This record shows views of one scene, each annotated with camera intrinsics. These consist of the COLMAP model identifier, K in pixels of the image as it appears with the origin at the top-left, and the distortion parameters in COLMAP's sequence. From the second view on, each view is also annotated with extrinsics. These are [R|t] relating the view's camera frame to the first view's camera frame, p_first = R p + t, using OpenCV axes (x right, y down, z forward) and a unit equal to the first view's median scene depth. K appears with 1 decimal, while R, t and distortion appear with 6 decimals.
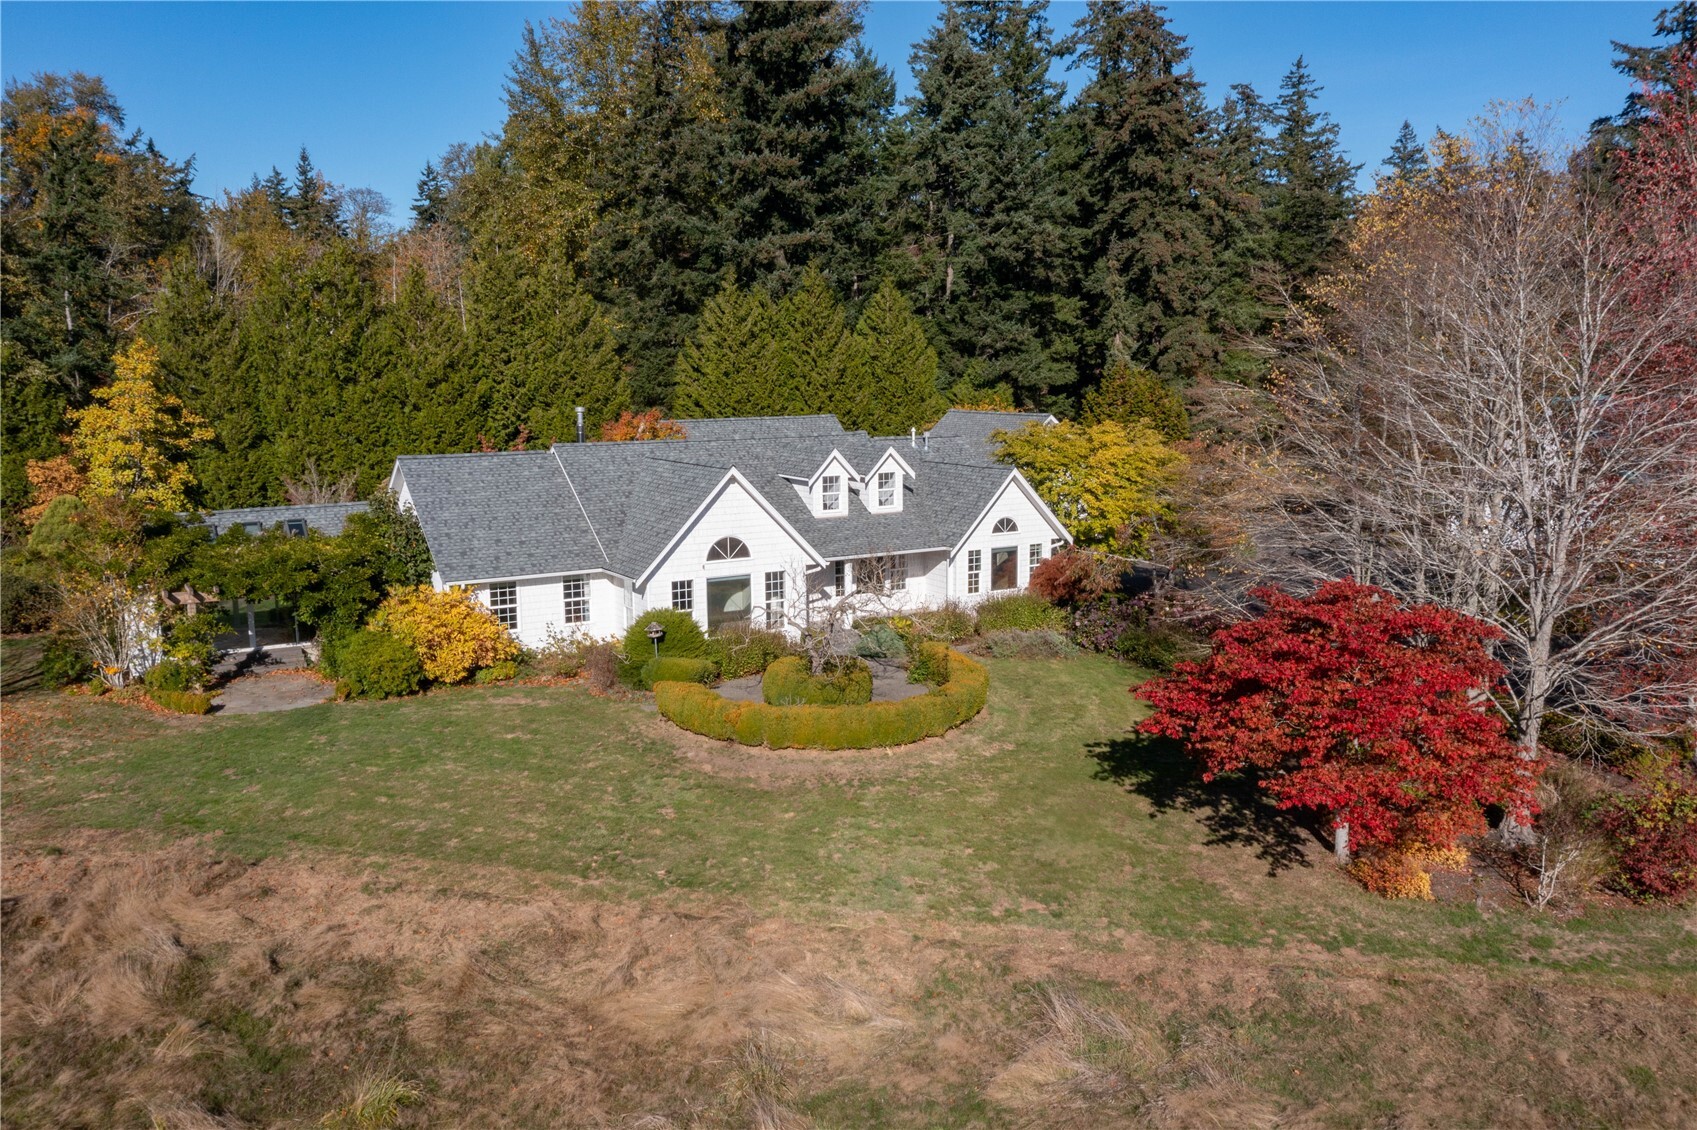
lens RADIAL K [[1332.5, 0, 859.7], [0, 1332.5, 554.9], [0, 0, 1]] dist [-0.015547, 0.007824]
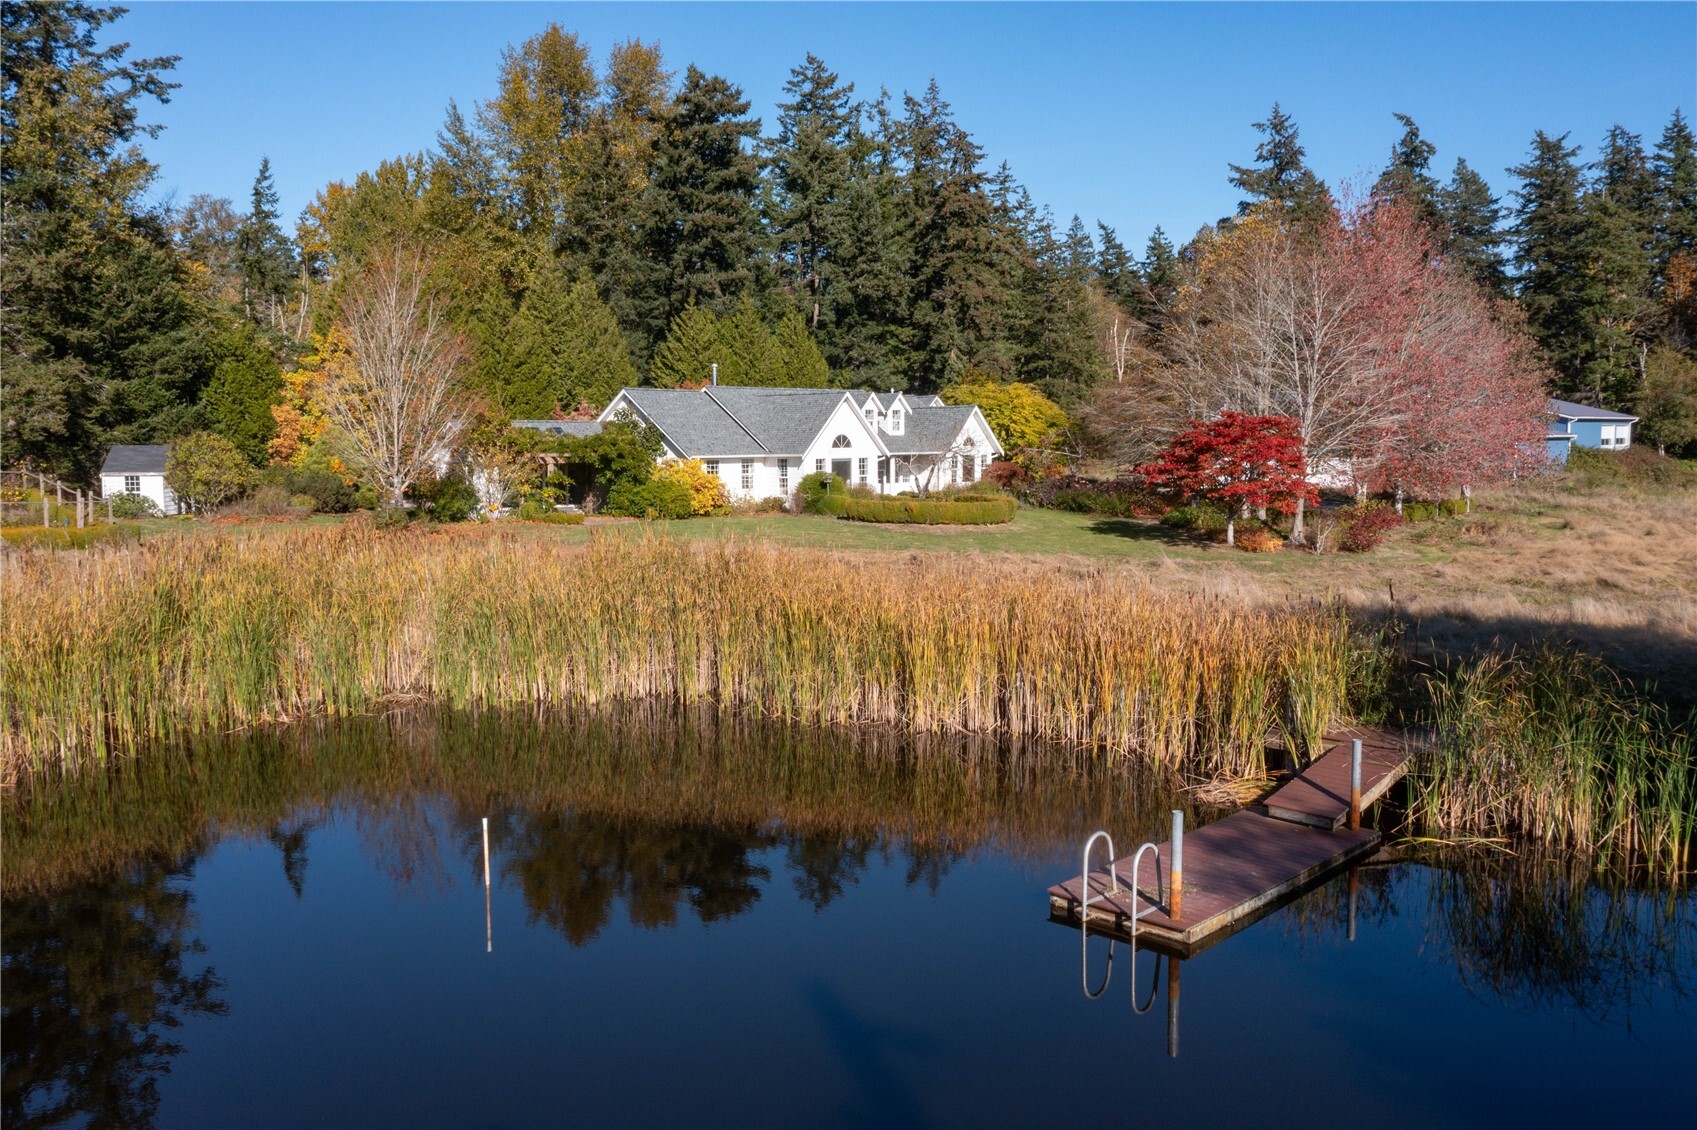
lens RADIAL K [[1332.5, 0, 849.6], [0, 1332.5, 565.2], [0, 0, 1]] dist [-0.015547, 0.007824]
pose [[0.964646, -0.021573, 0.262663, -0.276258], [0.034396, 0.998425, -0.044322, 0.116804], [-0.261293, 0.051790, 0.963869, -0.314326]]
